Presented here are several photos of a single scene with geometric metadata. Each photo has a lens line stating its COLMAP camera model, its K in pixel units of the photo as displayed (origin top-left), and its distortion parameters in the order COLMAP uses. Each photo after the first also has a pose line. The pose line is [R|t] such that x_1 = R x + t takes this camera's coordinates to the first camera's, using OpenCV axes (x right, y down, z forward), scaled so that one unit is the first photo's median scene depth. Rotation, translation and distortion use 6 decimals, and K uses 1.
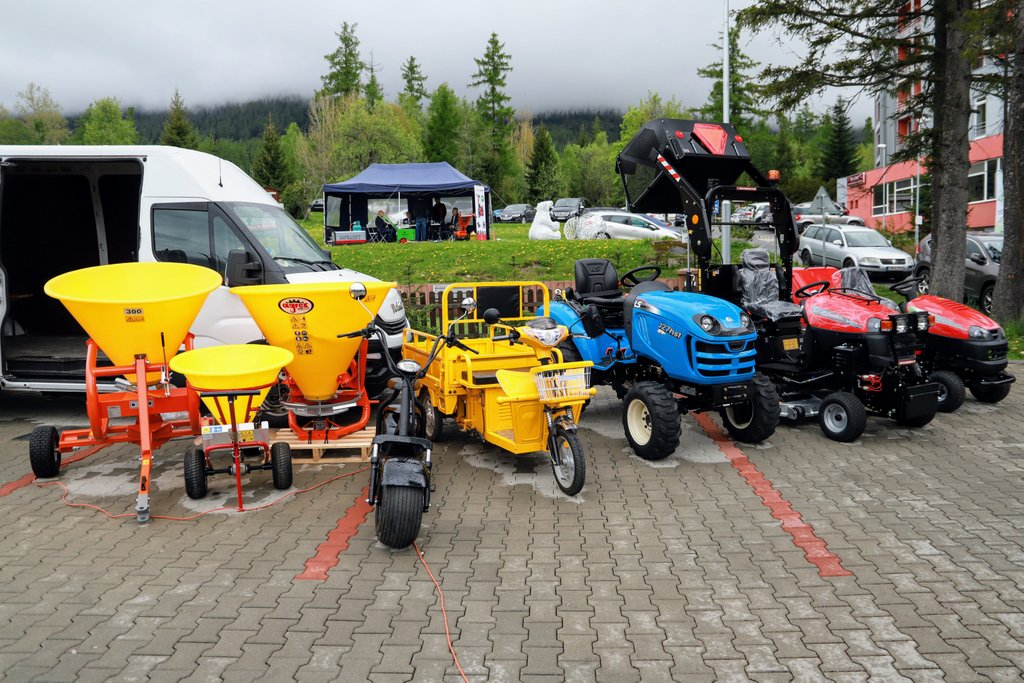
lens RADIAL K [[705.3, 0, 513.3], [0, 705.3, 338.9], [0, 0, 1]] dist [0.008123, 0.001739]
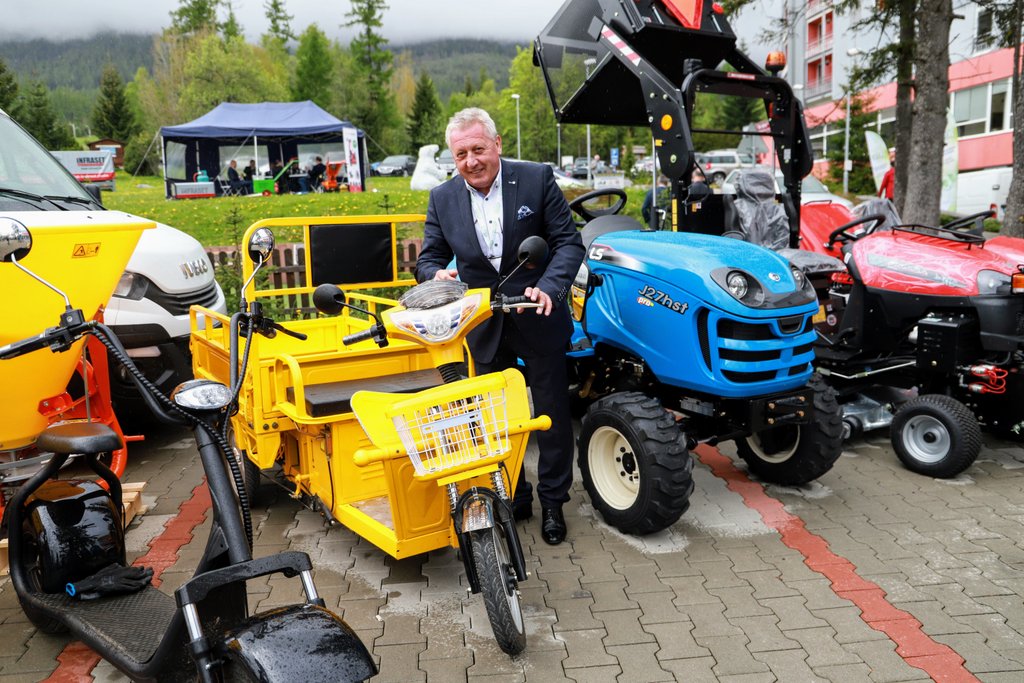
lens RADIAL K [[1043.9, 0, 511.6], [0, 1043.9, 344.2], [0, 0, 1]] dist [-0.103395, 0.000000]
pose [[0.992376, -0.027092, 0.120229, -0.015799], [0.023310, 0.999192, 0.032752, 0.007153], [-0.121019, -0.029700, 0.992206, -0.320678]]
